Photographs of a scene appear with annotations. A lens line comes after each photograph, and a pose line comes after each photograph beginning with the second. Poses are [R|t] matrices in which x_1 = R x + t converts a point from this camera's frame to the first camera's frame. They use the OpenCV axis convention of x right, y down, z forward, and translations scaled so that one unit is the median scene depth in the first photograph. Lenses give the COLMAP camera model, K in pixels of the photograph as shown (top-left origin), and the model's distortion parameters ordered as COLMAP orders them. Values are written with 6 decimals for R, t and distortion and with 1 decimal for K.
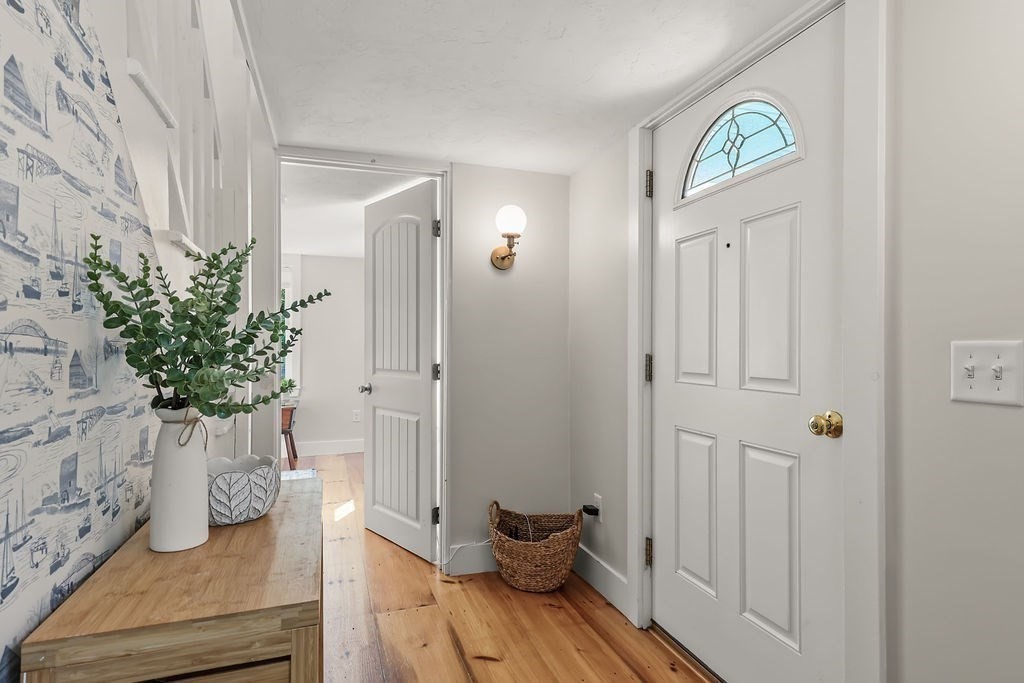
lens RADIAL K [[541.6, 0, 512.0], [0, 541.6, 341.5], [0, 0, 1]] dist [-0.000602, -0.000126]
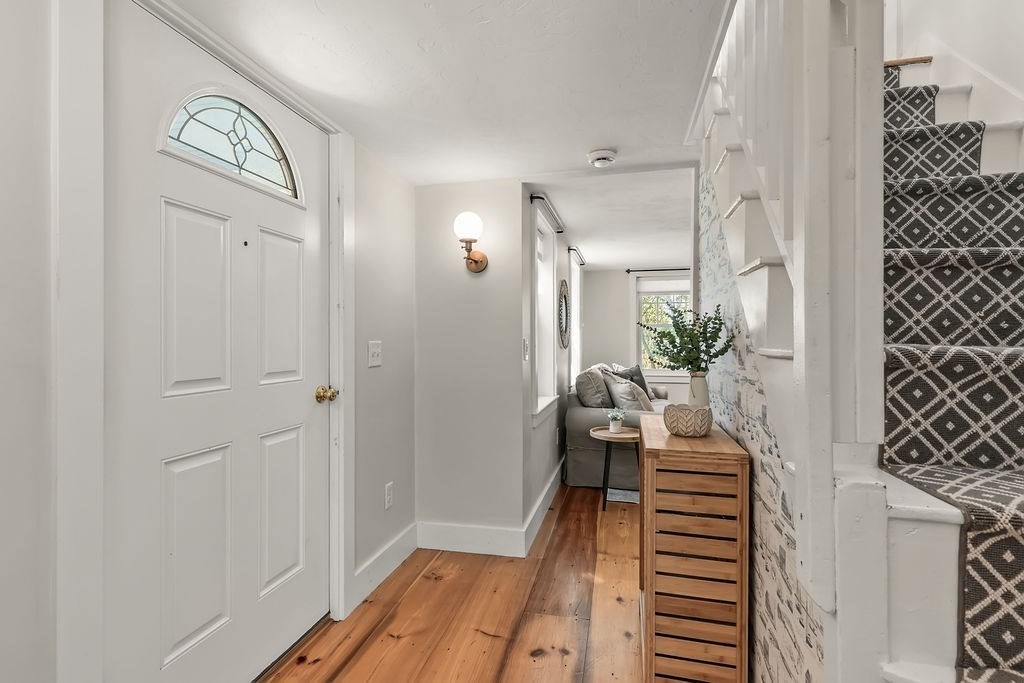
lens RADIAL K [[476.5, 0, 512.0], [0, 476.5, 341.5], [0, 0, 1]] dist [0.000158, 0.000034]
pose [[-0.843158, -0.001609, 0.537663, -0.496662], [-0.006321, 0.999956, -0.006920, 0.005967], [-0.537629, -0.009233, -0.843131, 1.505487]]
